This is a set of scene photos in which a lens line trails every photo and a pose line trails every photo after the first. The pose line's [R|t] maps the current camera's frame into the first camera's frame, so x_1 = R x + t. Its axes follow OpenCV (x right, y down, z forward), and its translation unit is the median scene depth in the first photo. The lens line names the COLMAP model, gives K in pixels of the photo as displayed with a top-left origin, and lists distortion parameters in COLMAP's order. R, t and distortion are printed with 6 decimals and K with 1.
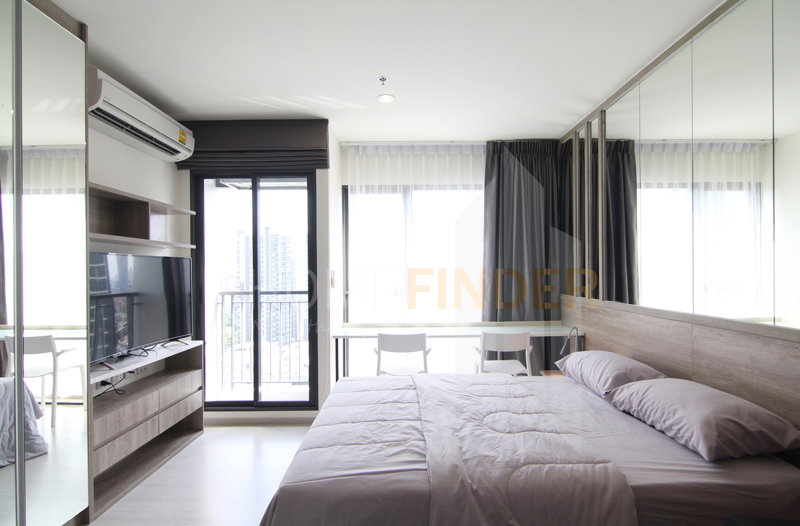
lens RADIAL K [[423.7, 0, 401.5], [0, 423.7, 274.4], [0, 0, 1]] dist [-0.015904, -0.001312]
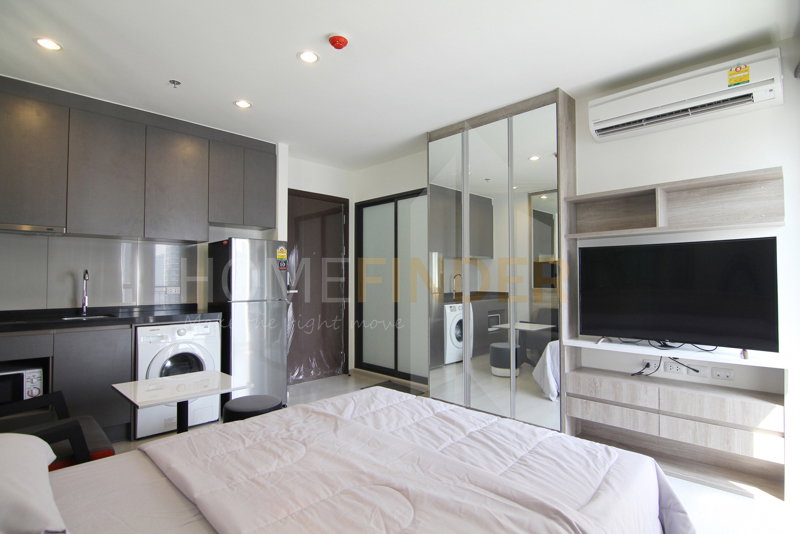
lens RADIAL K [[402.6, 0, 403.4], [0, 402.6, 258.3], [0, 0, 1]] dist [-0.005012, -0.001664]
pose [[-0.693892, -0.016980, -0.719878, 0.354764], [0.011847, 0.999317, -0.034991, 0.011147], [0.719981, -0.032809, -0.693218, 0.950839]]
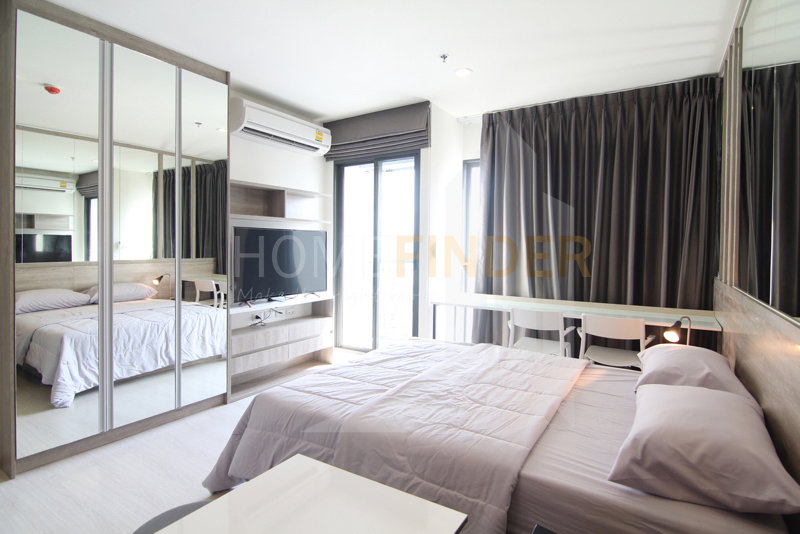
lens RADIAL K [[416.0, 0, 379.4], [0, 416.0, 264.7], [0, 0, 1]] dist [-0.014011, -0.001376]
pose [[0.822564, 0.041702, -0.567142, 0.333630], [-0.018101, 0.998722, 0.047183, 0.002259], [0.568385, -0.028546, 0.822268, 0.045924]]
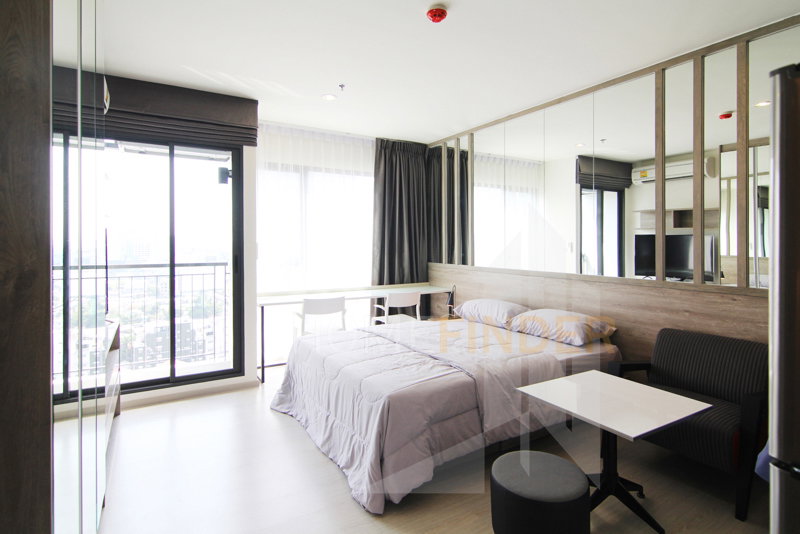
lens RADIAL K [[432.1, 0, 400.0], [0, 432.1, 249.4], [0, 0, 1]] dist [0.001946, -0.000249]
pose [[0.856966, 0.002373, 0.515368, -0.422762], [-0.007180, 0.999947, 0.007334, -0.002884], [-0.515324, -0.009986, 0.856937, -0.117455]]
